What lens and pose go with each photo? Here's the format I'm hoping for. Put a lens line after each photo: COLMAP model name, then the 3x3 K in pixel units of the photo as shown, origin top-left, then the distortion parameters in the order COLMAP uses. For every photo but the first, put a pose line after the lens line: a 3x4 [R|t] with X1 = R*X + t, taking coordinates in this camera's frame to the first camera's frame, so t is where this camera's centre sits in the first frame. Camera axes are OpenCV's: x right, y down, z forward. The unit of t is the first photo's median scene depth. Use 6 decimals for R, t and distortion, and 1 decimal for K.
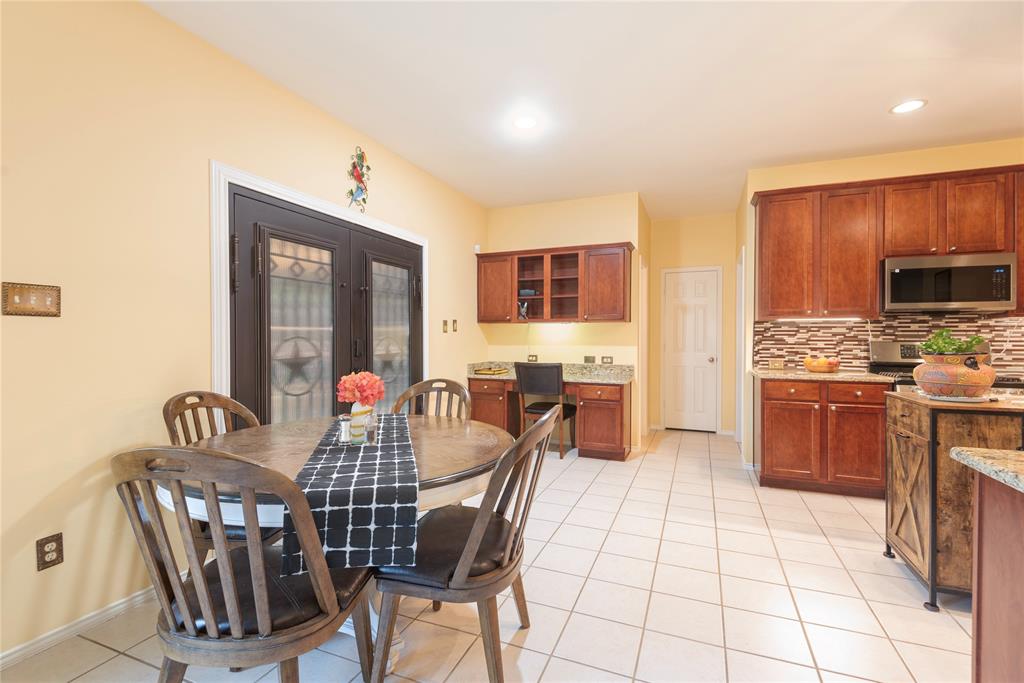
lens RADIAL K [[460.6, 0, 511.1], [0, 460.6, 340.9], [0, 0, 1]] dist [0.022088, -0.012925]
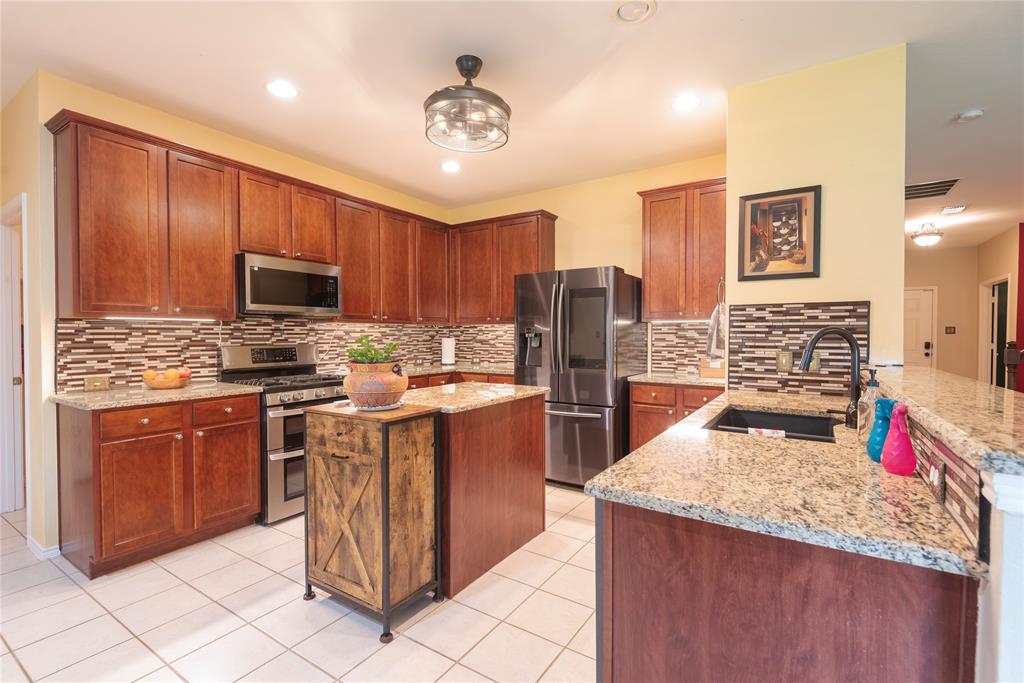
lens RADIAL K [[461.3, 0, 512.0], [0, 461.3, 341.5], [0, 0, 1]] dist [0.036264, -0.023623]
pose [[0.188390, -0.018070, 0.981928, 0.026312], [0.010933, 0.999807, 0.016301, -0.016343], [-0.982034, 0.007665, 0.188551, 0.322663]]
